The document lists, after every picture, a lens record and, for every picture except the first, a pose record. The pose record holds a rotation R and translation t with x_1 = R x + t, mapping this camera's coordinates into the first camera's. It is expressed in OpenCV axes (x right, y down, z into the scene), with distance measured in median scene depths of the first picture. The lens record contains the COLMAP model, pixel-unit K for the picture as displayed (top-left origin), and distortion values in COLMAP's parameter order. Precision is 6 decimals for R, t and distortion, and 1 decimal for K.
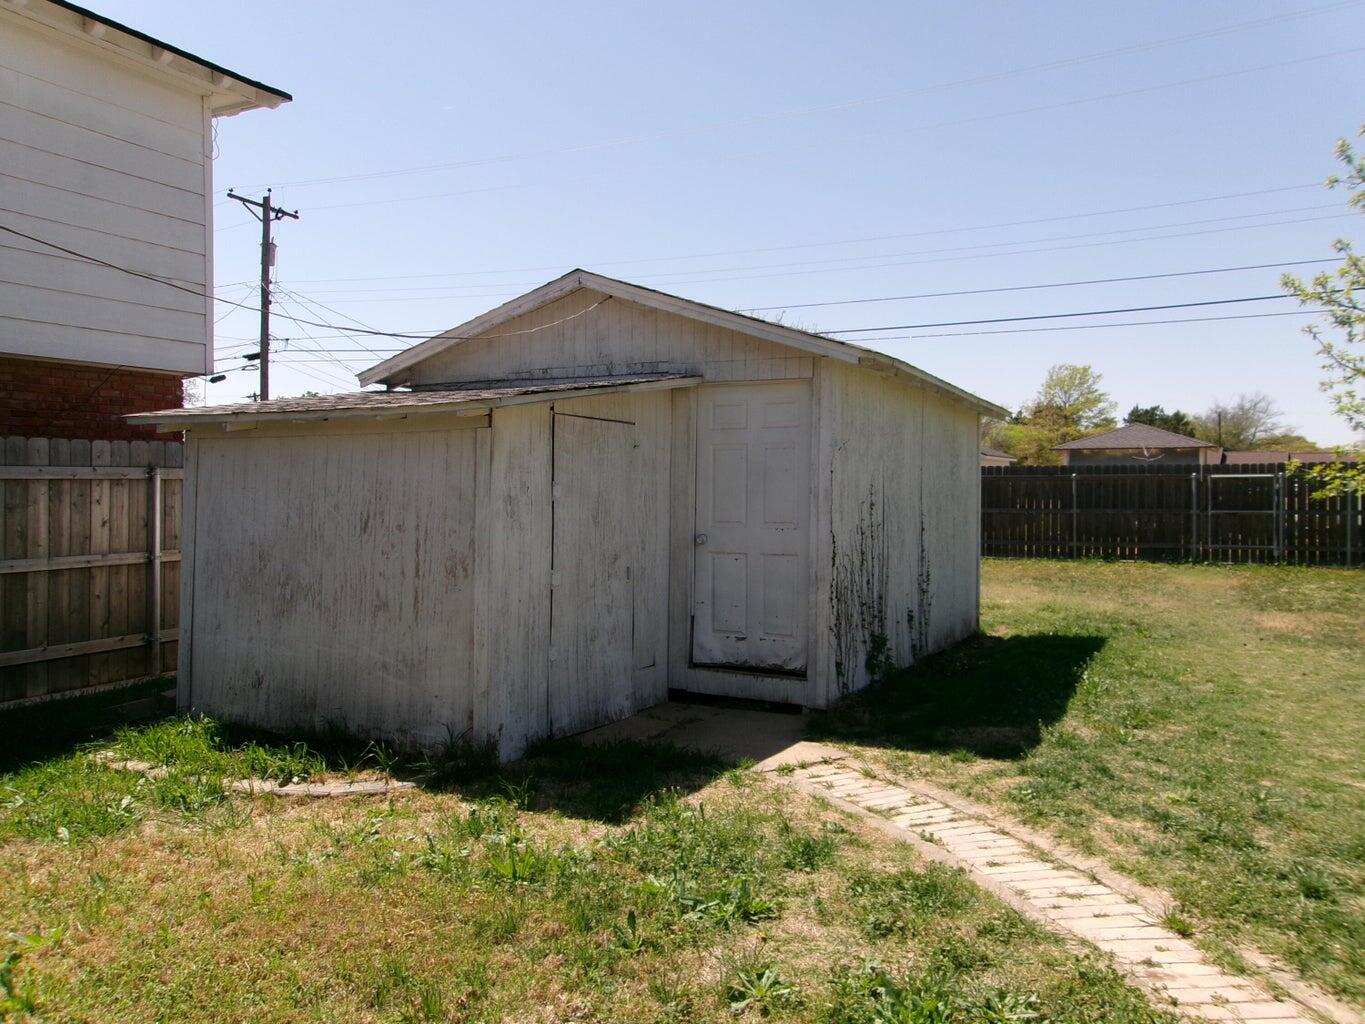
lens RADIAL K [[1080.4, 0, 675.9], [0, 1080.4, 500.6], [0, 0, 1]] dist [-0.003503, 0.035249]
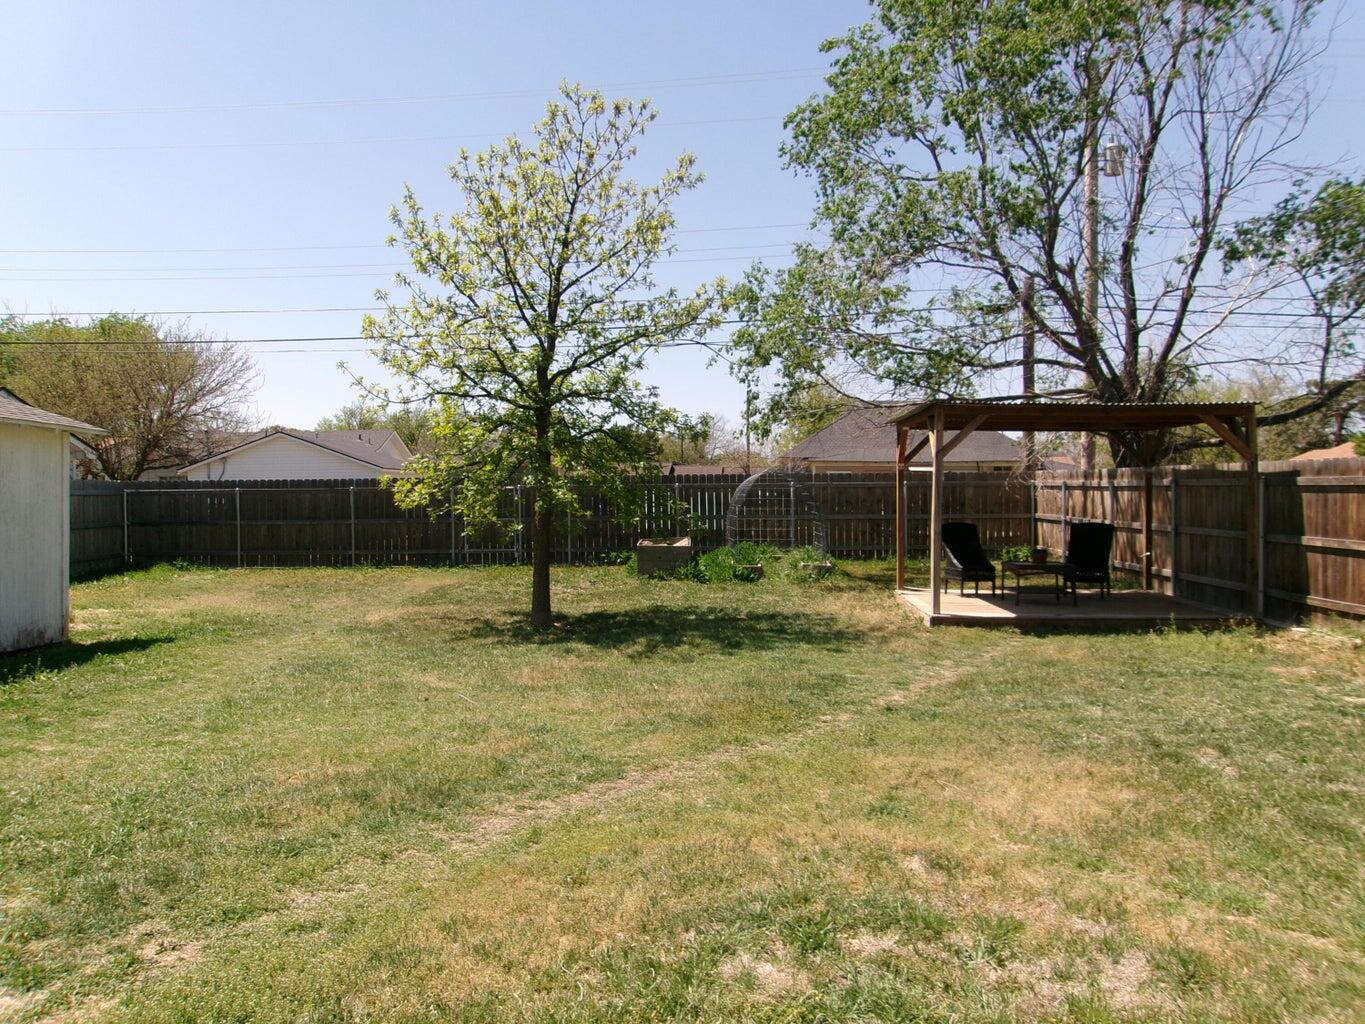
lens RADIAL K [[1080.4, 0, 687.1], [0, 1080.4, 508.6], [0, 0, 1]] dist [-0.003503, 0.035249]
pose [[0.909434, -0.012028, 0.415675, 0.232119], [0.013587, 0.999907, -0.000793, 0.002091], [-0.415627, 0.006369, 0.909513, -0.115596]]
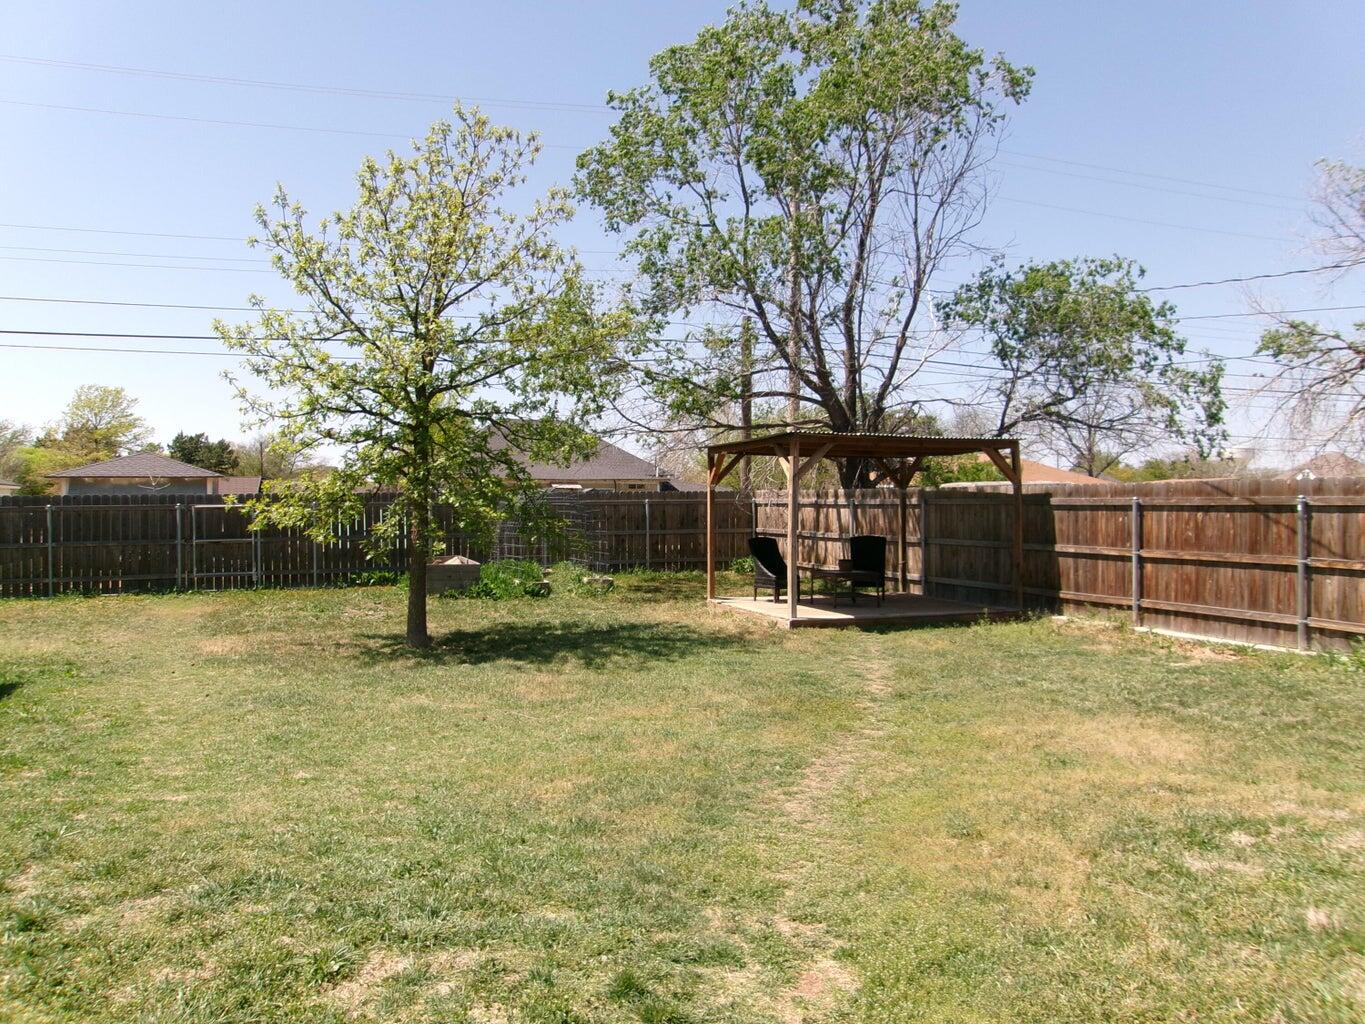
lens RADIAL K [[1080.4, 0, 684.9], [0, 1080.4, 511.2], [0, 0, 1]] dist [-0.003503, 0.035249]
pose [[0.673335, -0.008936, 0.739284, 0.049541], [0.020063, 0.999780, -0.006188, -0.002581], [-0.739066, 0.018999, 0.673366, -0.032349]]
